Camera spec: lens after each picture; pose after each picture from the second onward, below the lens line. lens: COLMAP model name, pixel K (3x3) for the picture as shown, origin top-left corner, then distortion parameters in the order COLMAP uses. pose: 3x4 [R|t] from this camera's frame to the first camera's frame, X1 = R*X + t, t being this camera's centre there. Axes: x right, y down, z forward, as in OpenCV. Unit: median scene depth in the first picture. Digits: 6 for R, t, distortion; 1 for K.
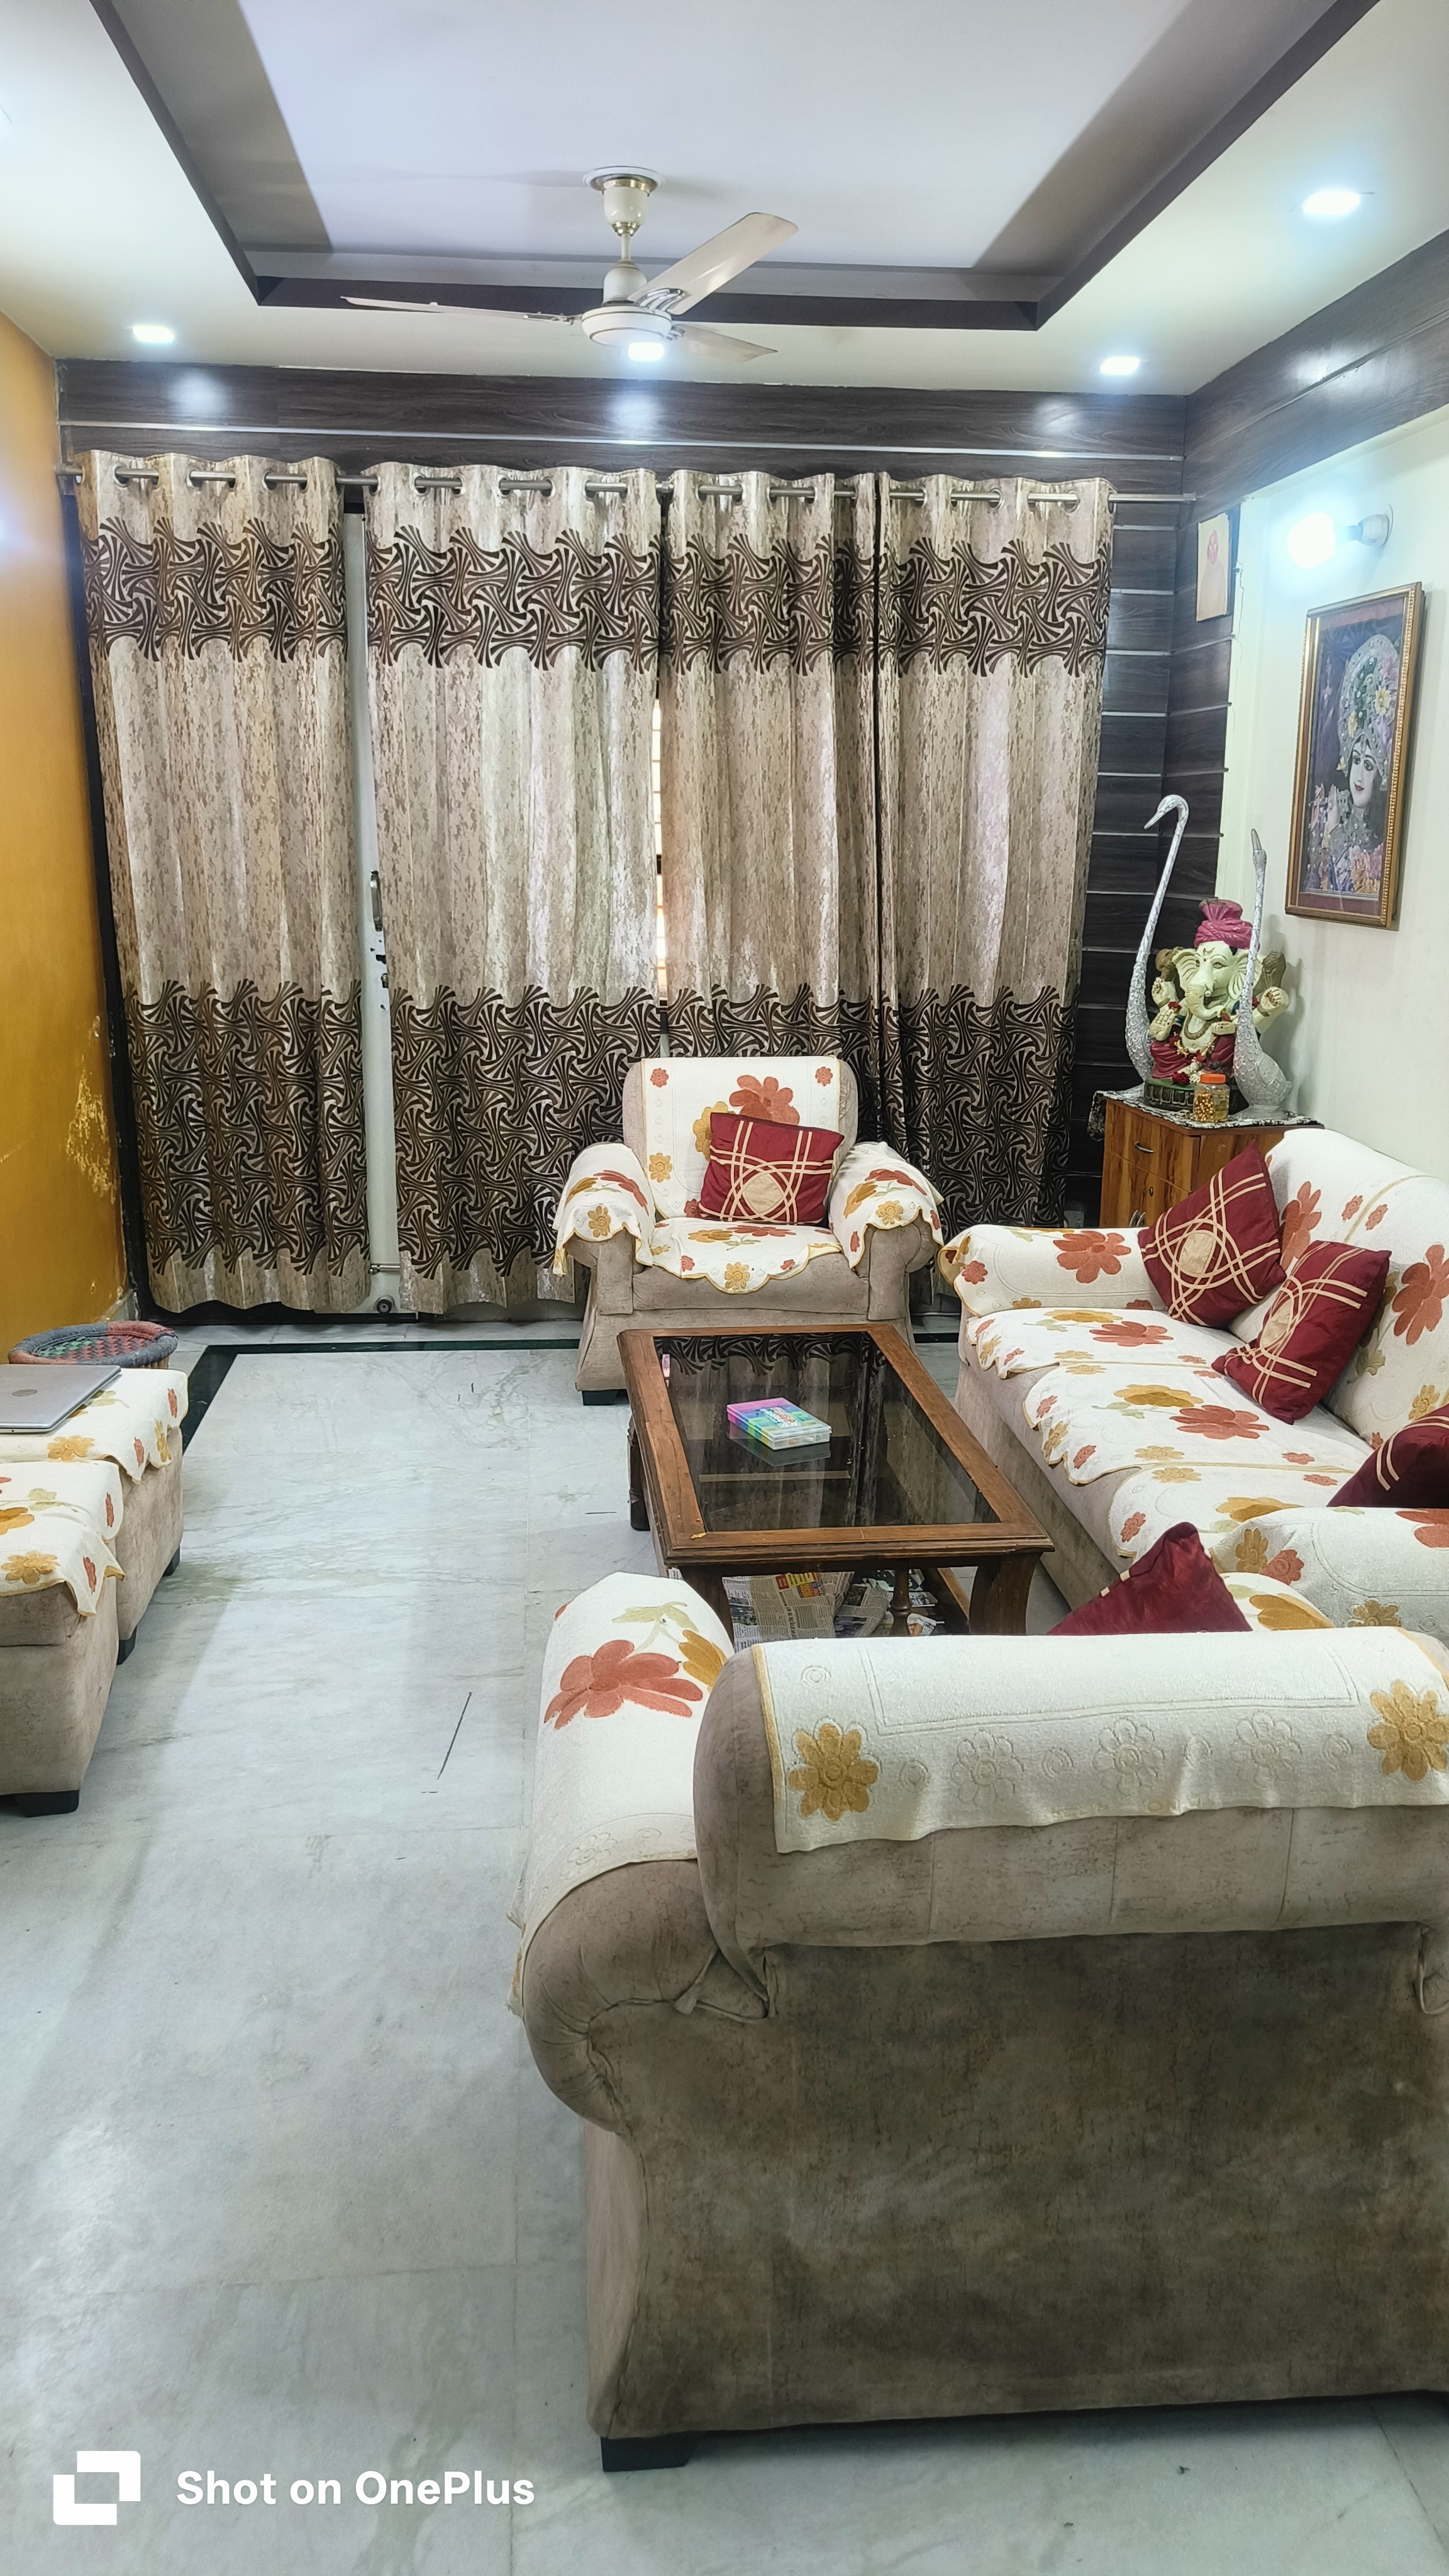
lens RADIAL K [[1783.8, 0, 697.4], [0, 1783.8, 1289.4], [0, 0, 1]] dist [0.001622, -0.011771]
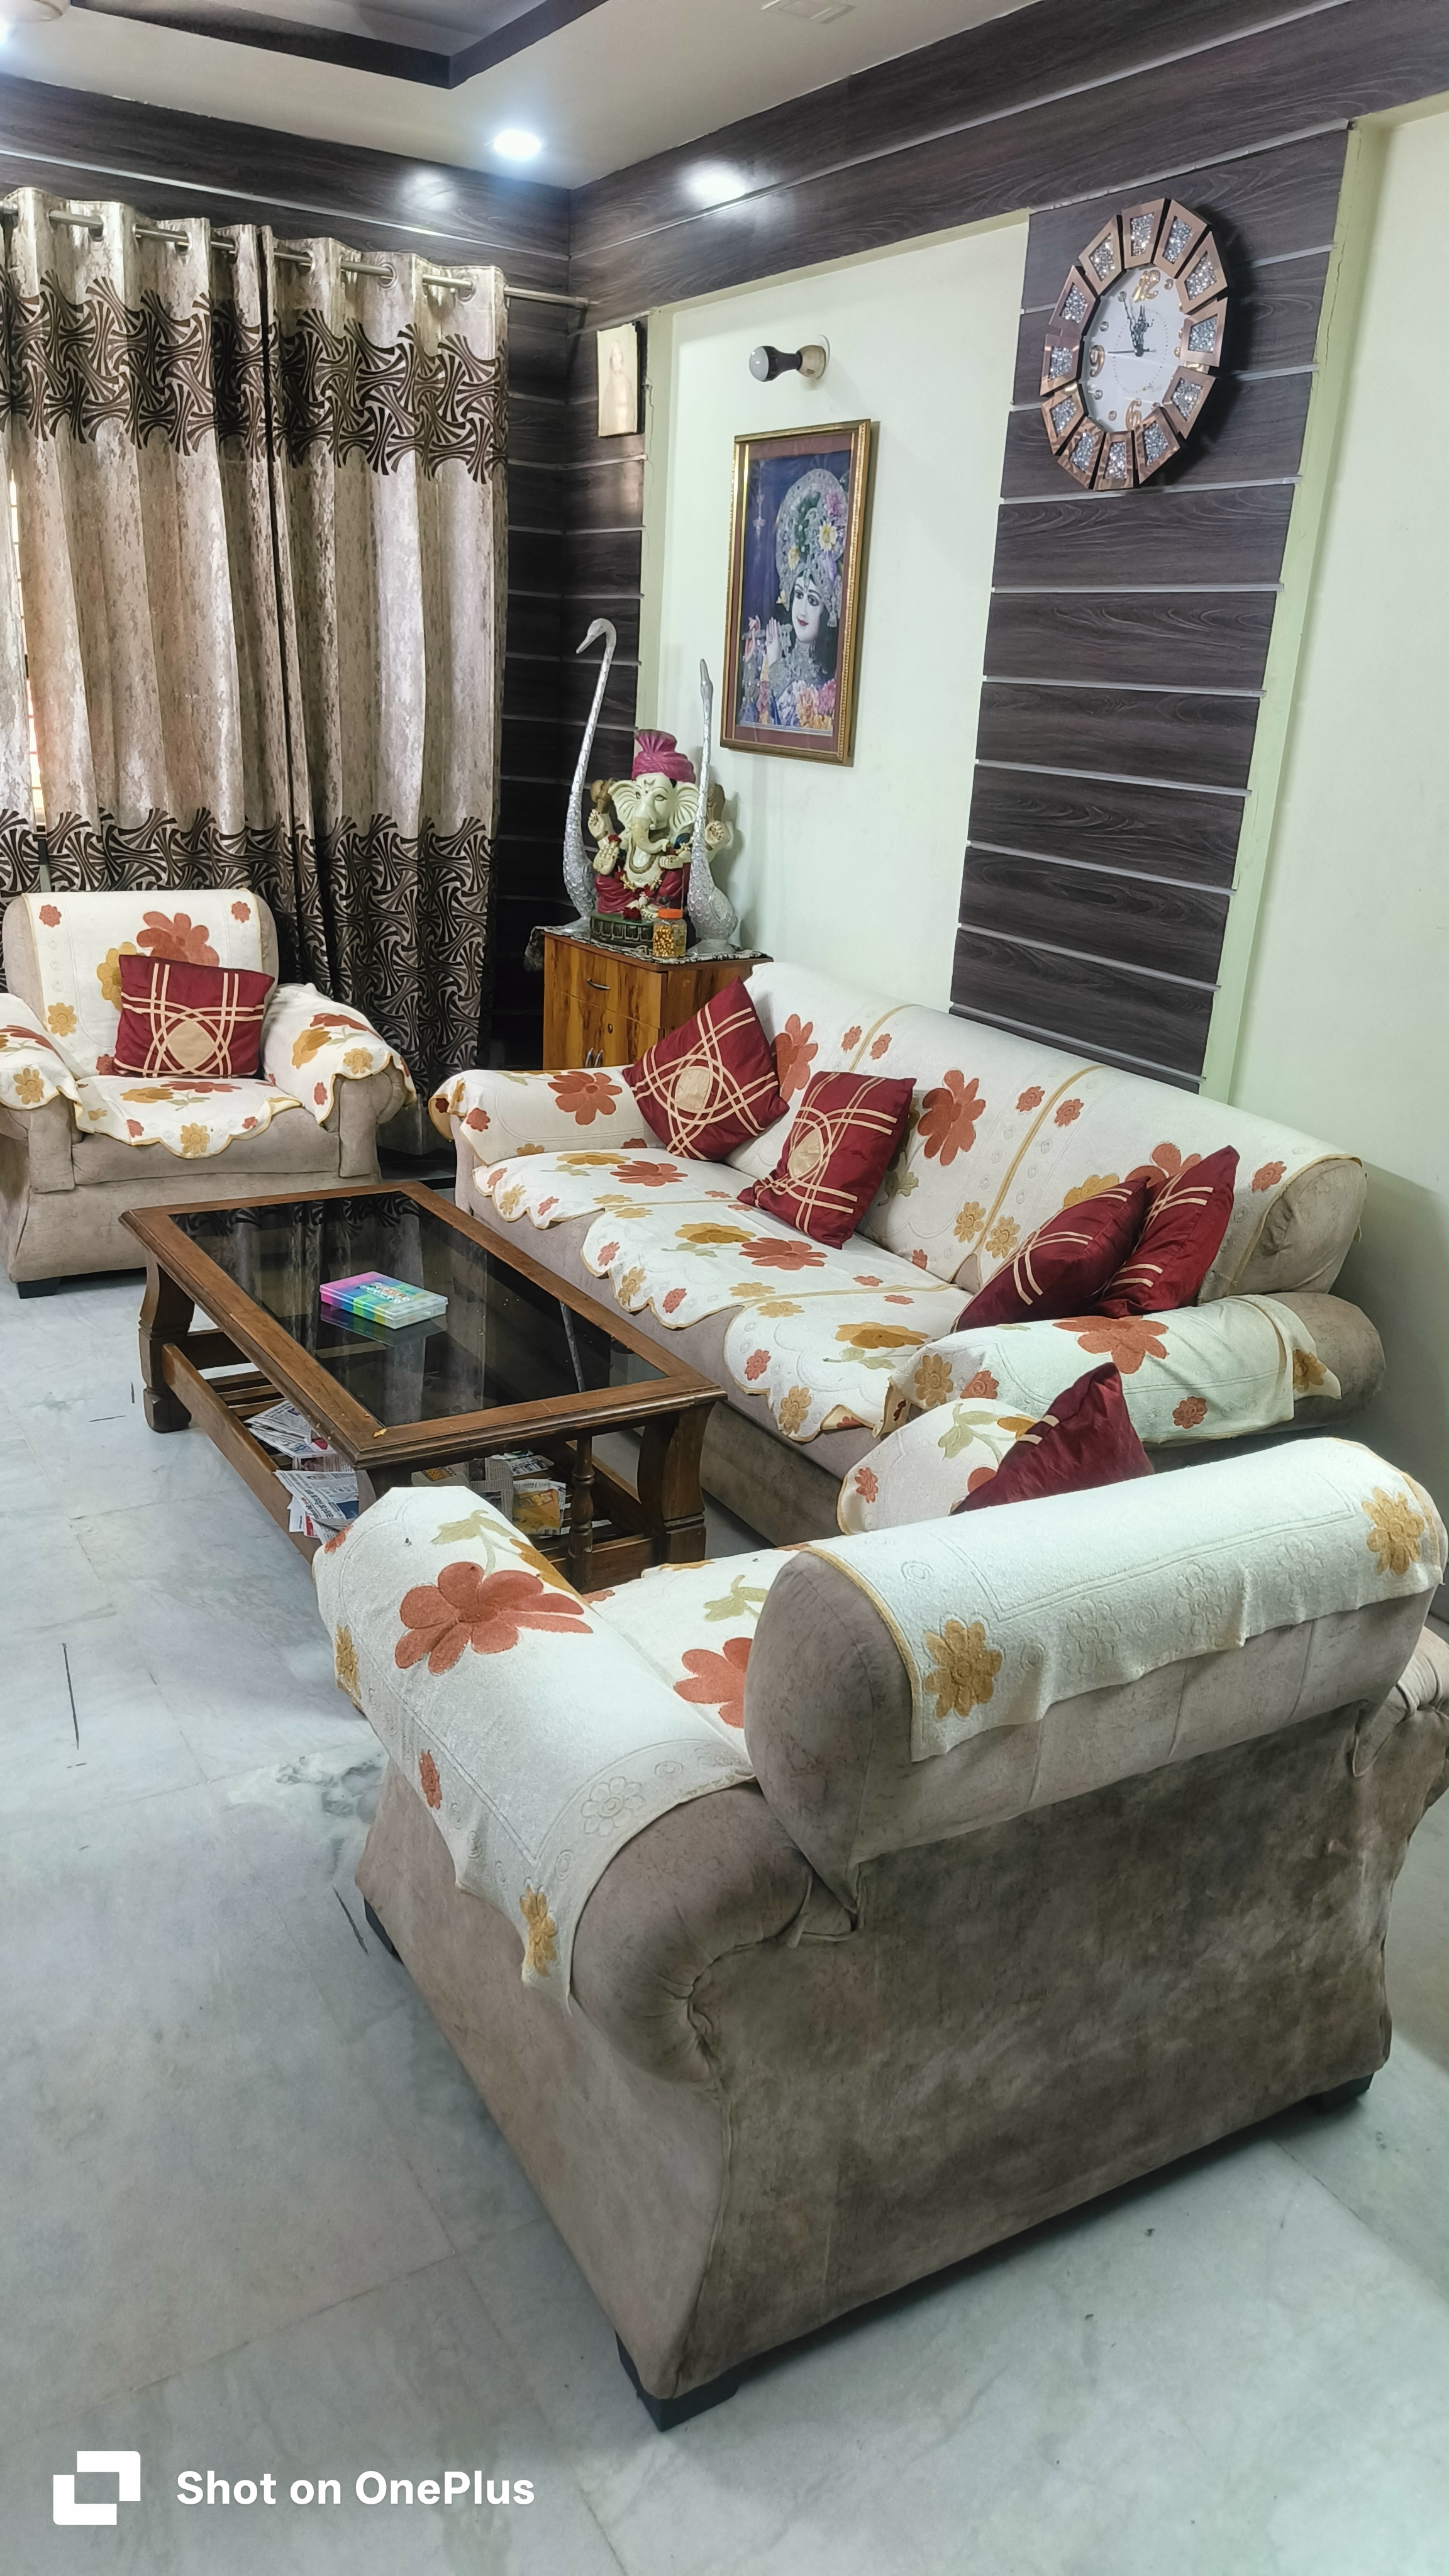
lens RADIAL K [[1783.8, 0, 730.8], [0, 1783.8, 1292.5], [0, 0, 1]] dist [0.001622, -0.011771]
pose [[0.900291, -0.099887, 0.423672, -0.126994], [0.059362, 0.992396, 0.107829, -0.011770], [-0.431221, -0.071927, 0.899375, 0.063824]]
